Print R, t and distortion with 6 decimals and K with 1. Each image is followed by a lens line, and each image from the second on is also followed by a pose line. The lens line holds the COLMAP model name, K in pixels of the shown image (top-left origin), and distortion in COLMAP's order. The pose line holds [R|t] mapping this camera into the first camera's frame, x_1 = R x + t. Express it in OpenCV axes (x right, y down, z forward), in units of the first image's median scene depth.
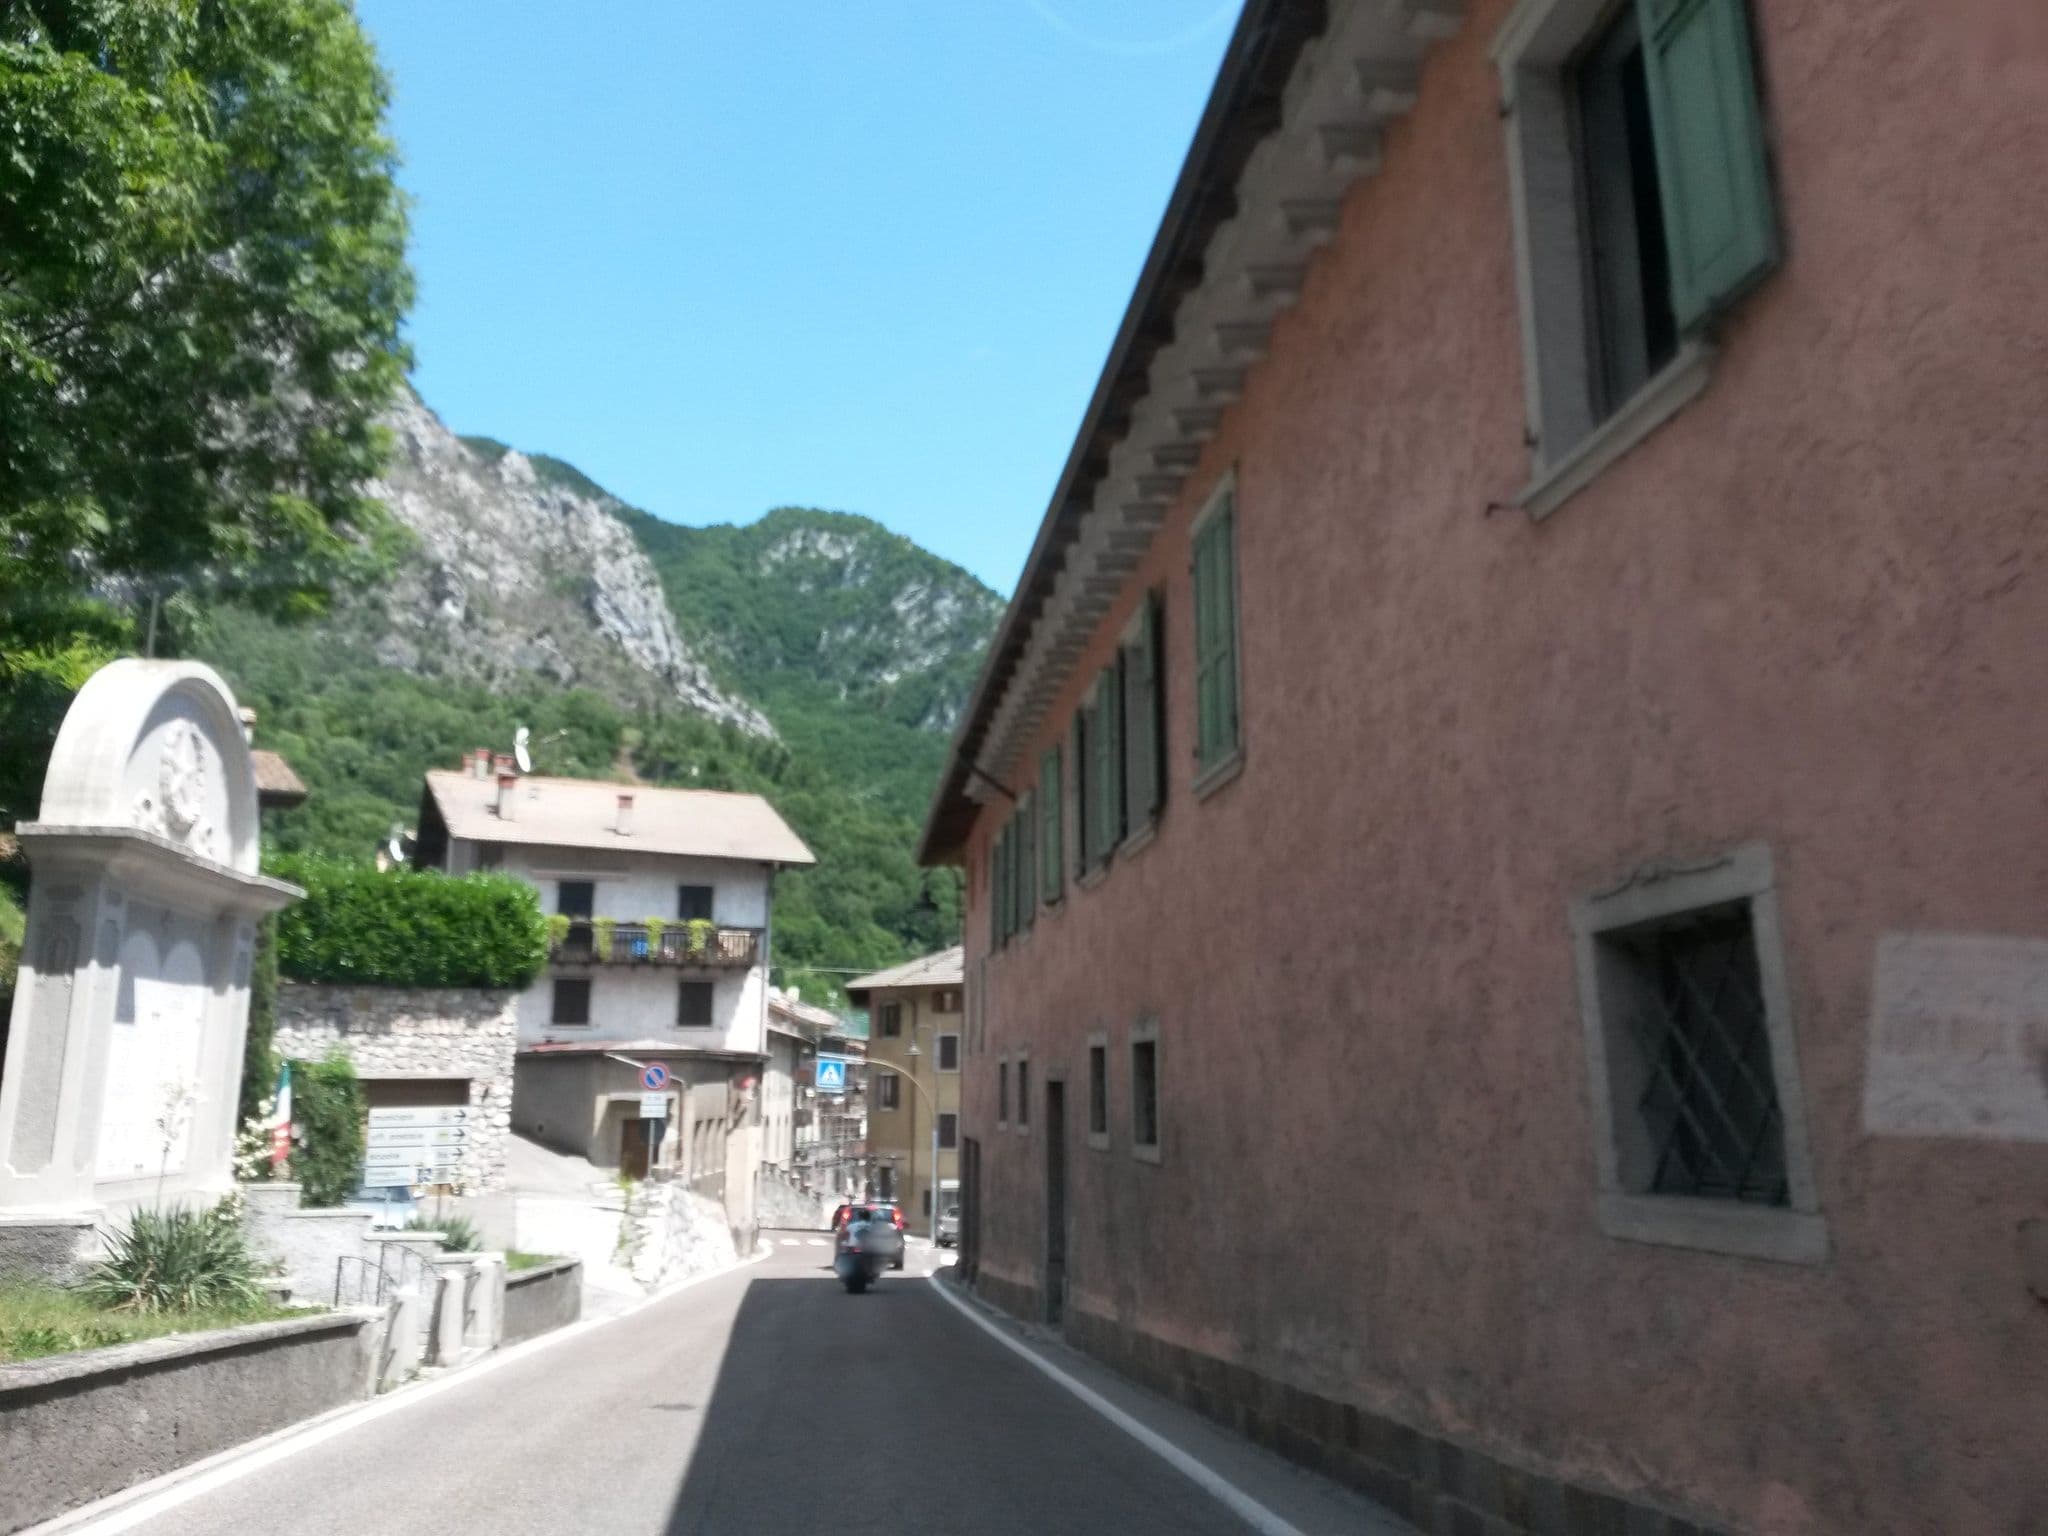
lens RADIAL K [[1660.6, 0, 1022.3], [0, 1660.6, 710.4], [0, 0, 1]] dist [0.000851, 0.002110]
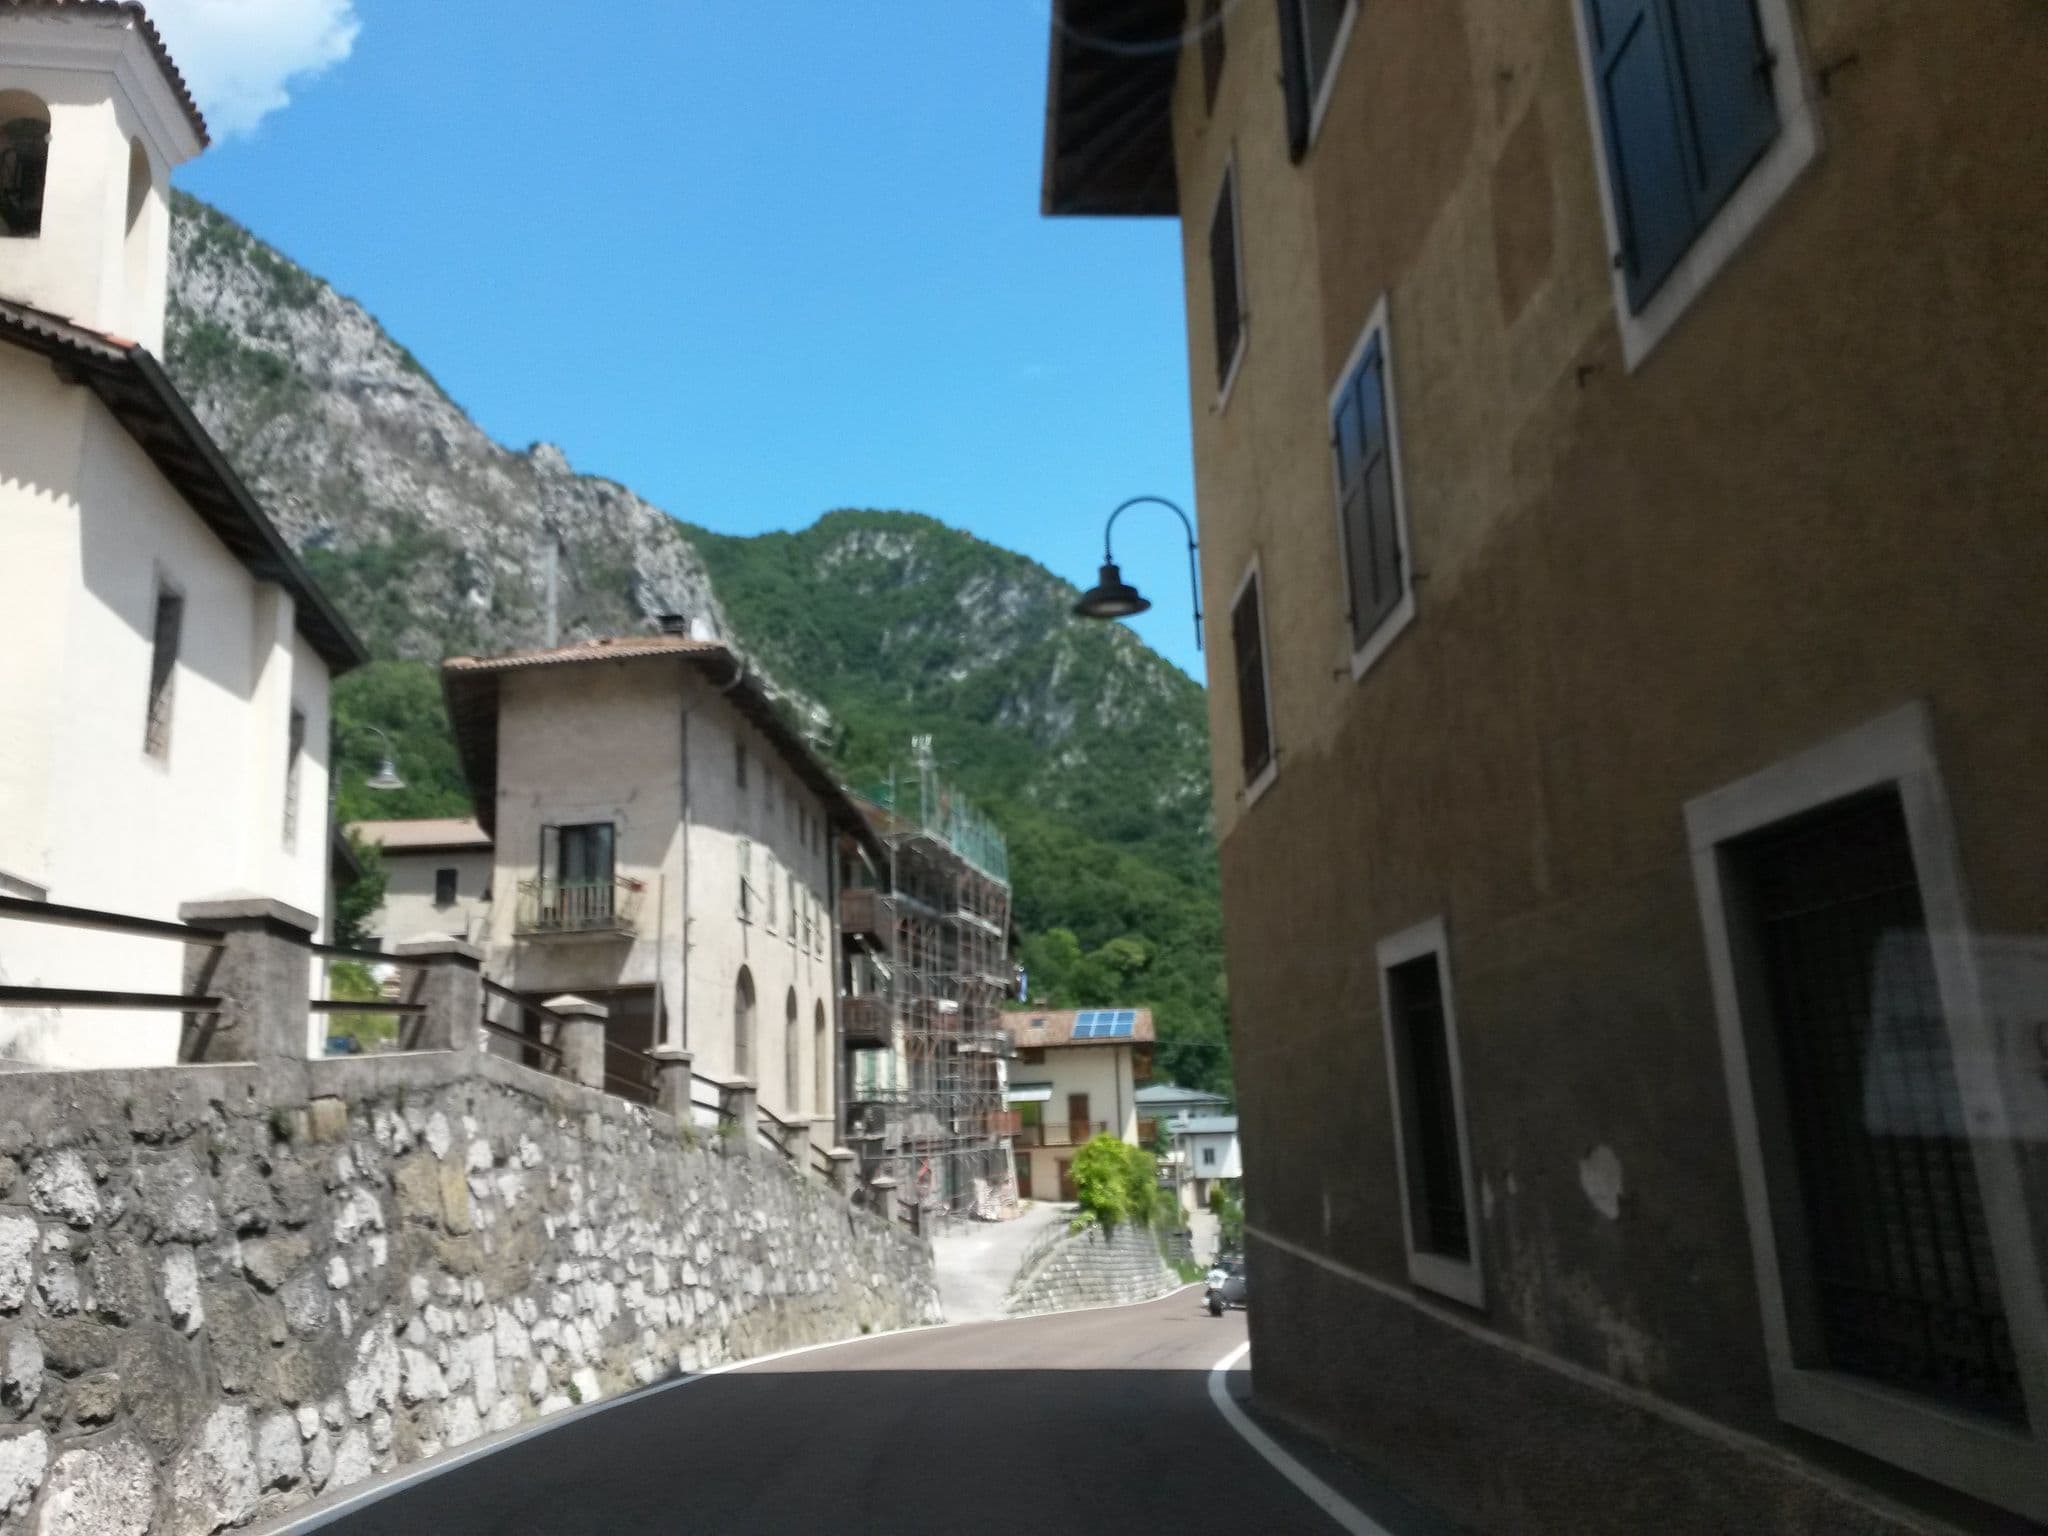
lens RADIAL K [[1660.6, 0, 1022.3], [0, 1660.6, 710.4], [0, 0, 1]] dist [0.000851, 0.002110]
pose [[0.997765, -0.054133, -0.039161, -0.009858], [0.053586, 0.998452, -0.014907, 0.023485], [0.039908, 0.012776, 0.999122, 0.079235]]
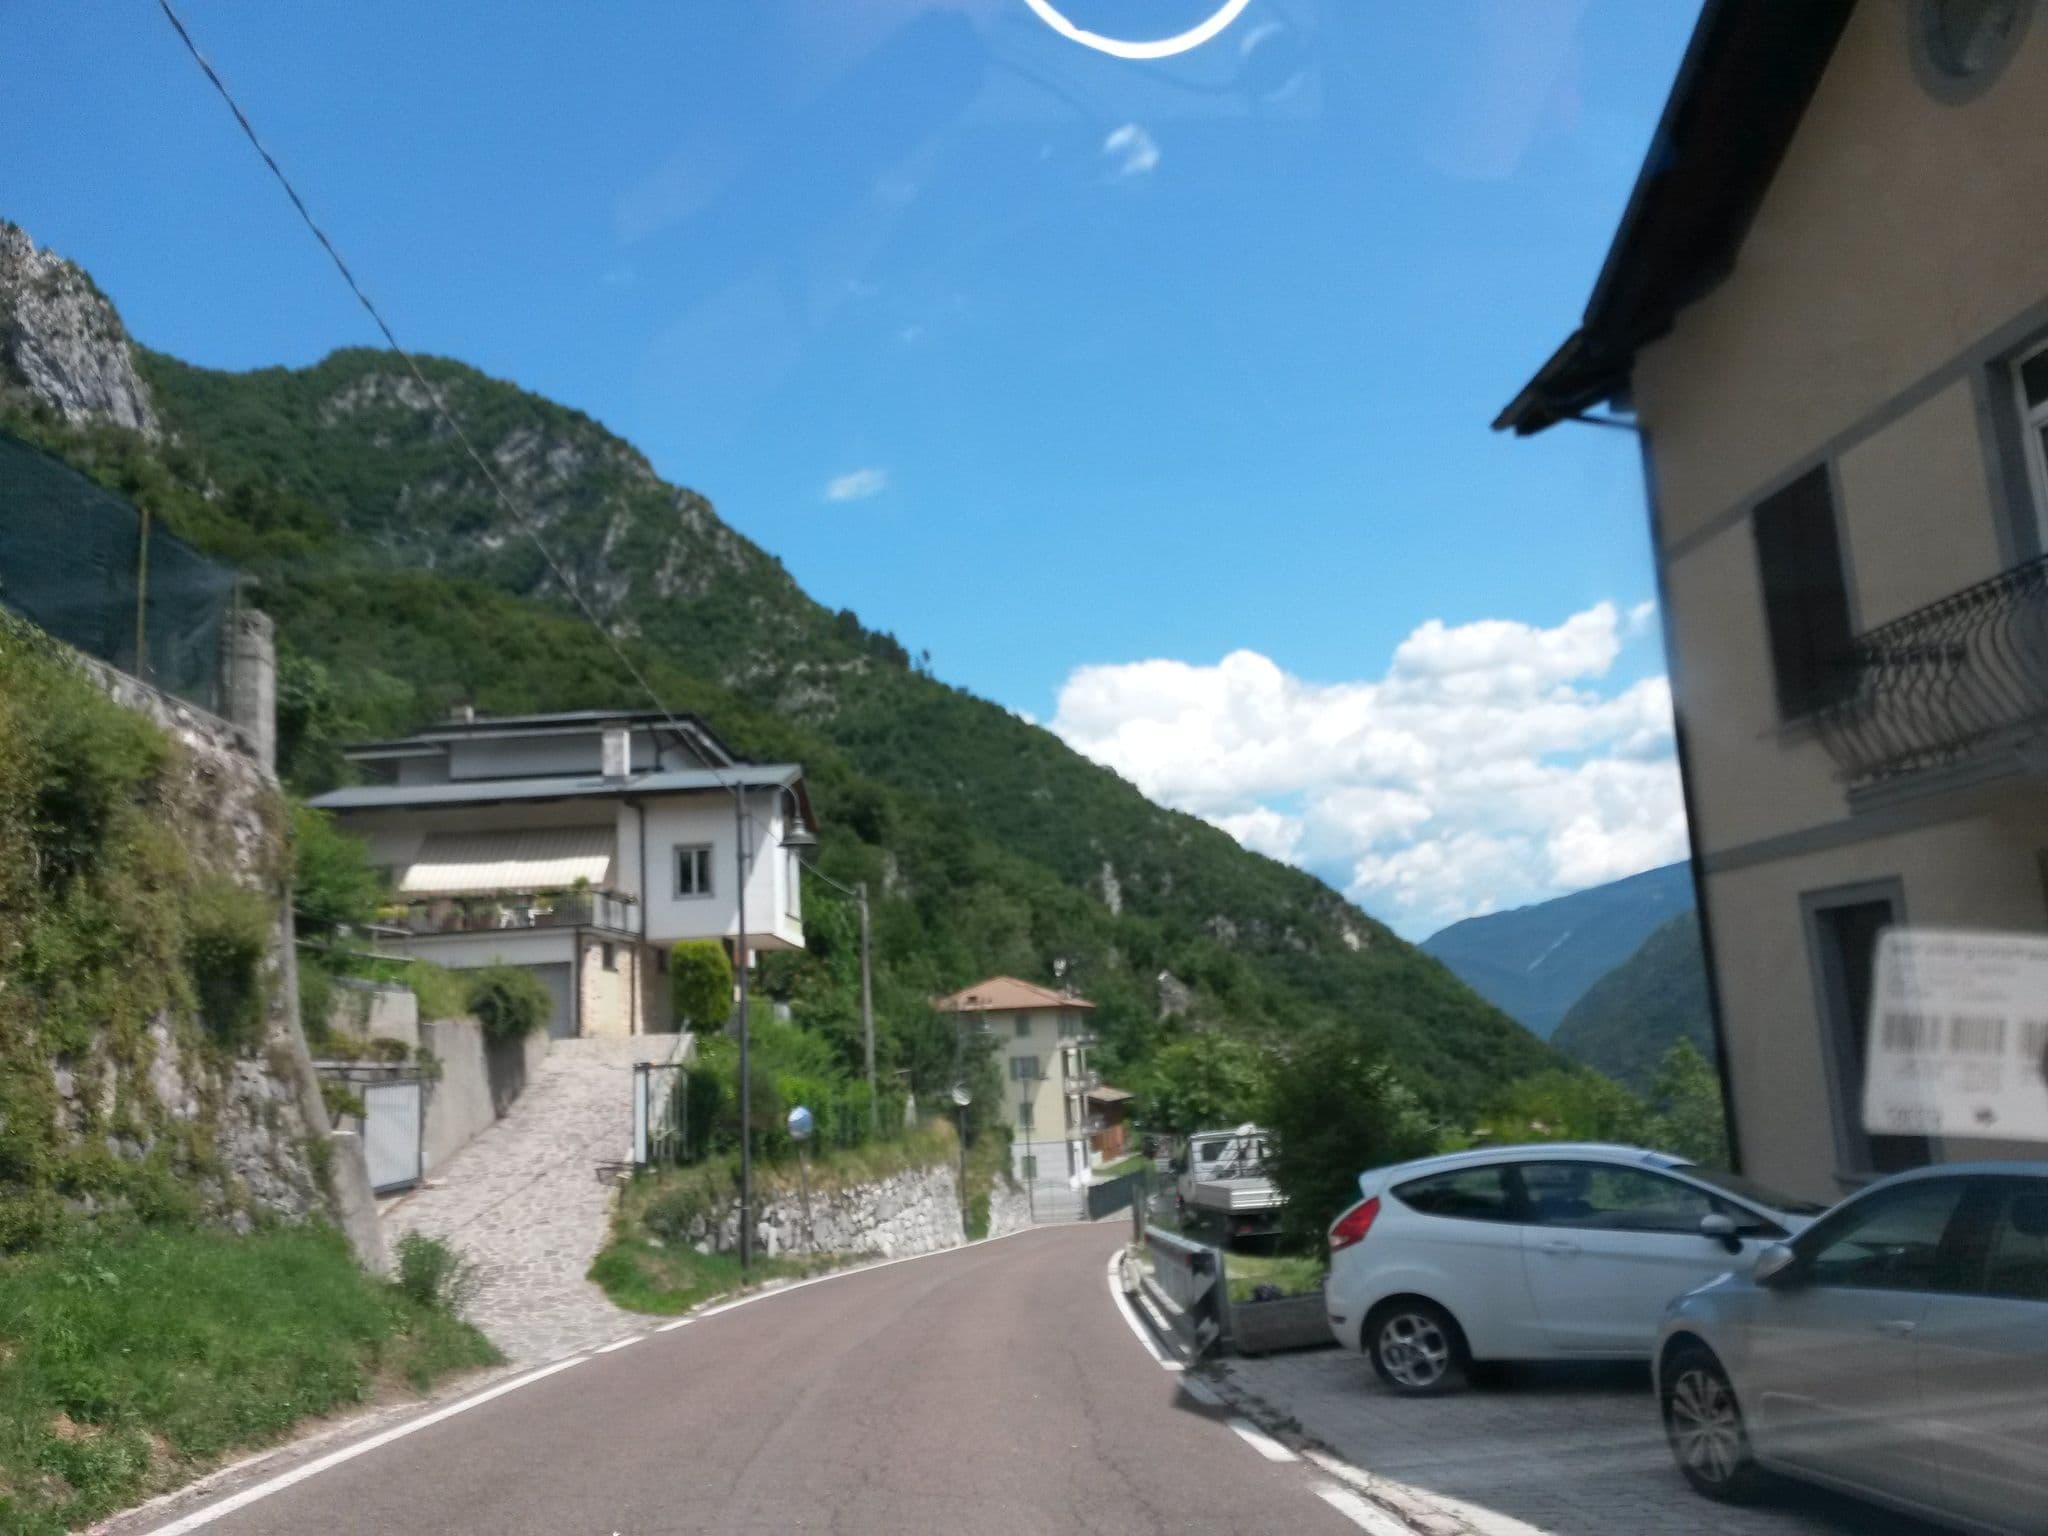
lens RADIAL K [[1662.2, 0, 1024.0], [0, 1662.2, 768.0], [0, 0, 1]] dist [0.123547, -0.187377]
pose [[0.977726, -0.020084, 0.208923, 0.000072], [0.008082, 0.998276, 0.058141, 0.063912], [-0.209730, -0.055157, 0.976202, 0.200905]]
